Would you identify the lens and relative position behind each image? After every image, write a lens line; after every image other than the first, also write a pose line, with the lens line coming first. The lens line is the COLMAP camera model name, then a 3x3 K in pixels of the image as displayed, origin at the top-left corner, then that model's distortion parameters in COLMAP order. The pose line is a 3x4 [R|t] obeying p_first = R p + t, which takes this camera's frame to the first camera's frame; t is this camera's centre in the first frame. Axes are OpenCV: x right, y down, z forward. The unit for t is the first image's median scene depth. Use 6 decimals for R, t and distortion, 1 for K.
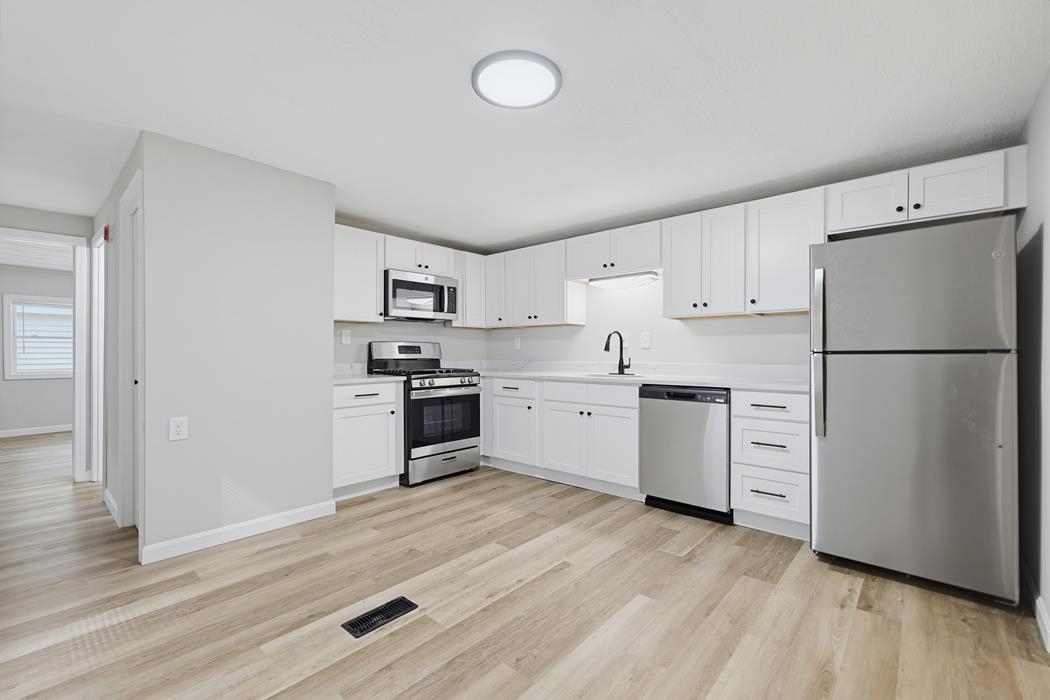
lens RADIAL K [[401.8, 0, 529.6], [0, 401.8, 348.2], [0, 0, 1]] dist [0.001034, 0.000097]
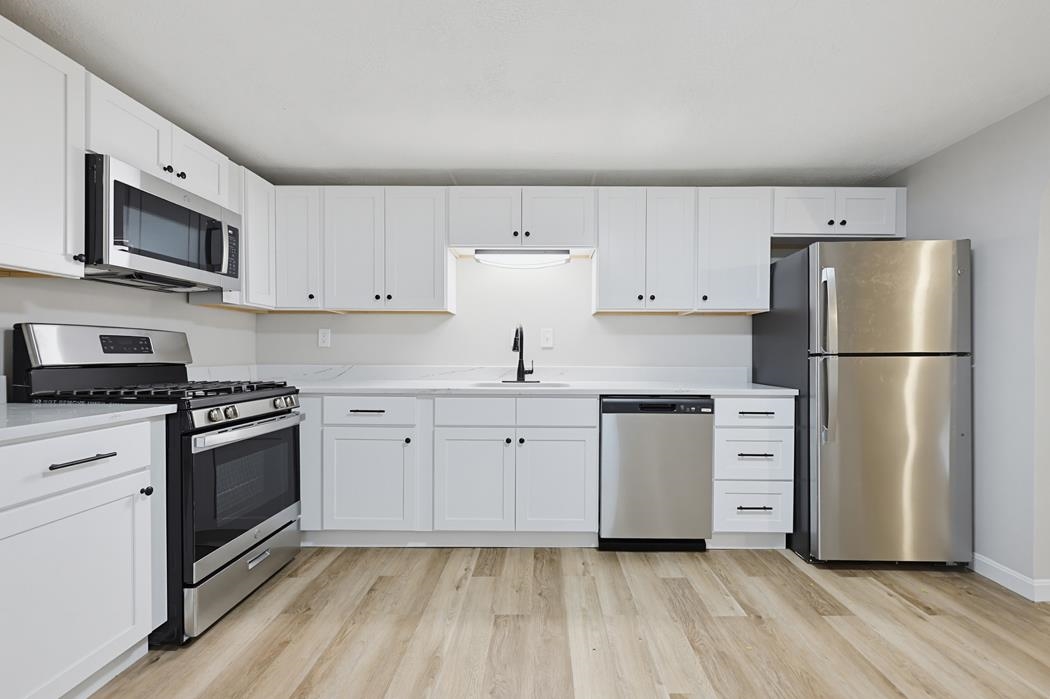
lens RADIAL K [[442.8, 0, 534.9], [0, 442.8, 355.1], [0, 0, 1]] dist [0.000377, 0.000212]
pose [[0.784863, 0.002658, 0.619664, -0.285920], [-0.012073, 0.999867, 0.011004, 0.004959], [-0.619552, -0.016118, 0.784790, 0.351303]]
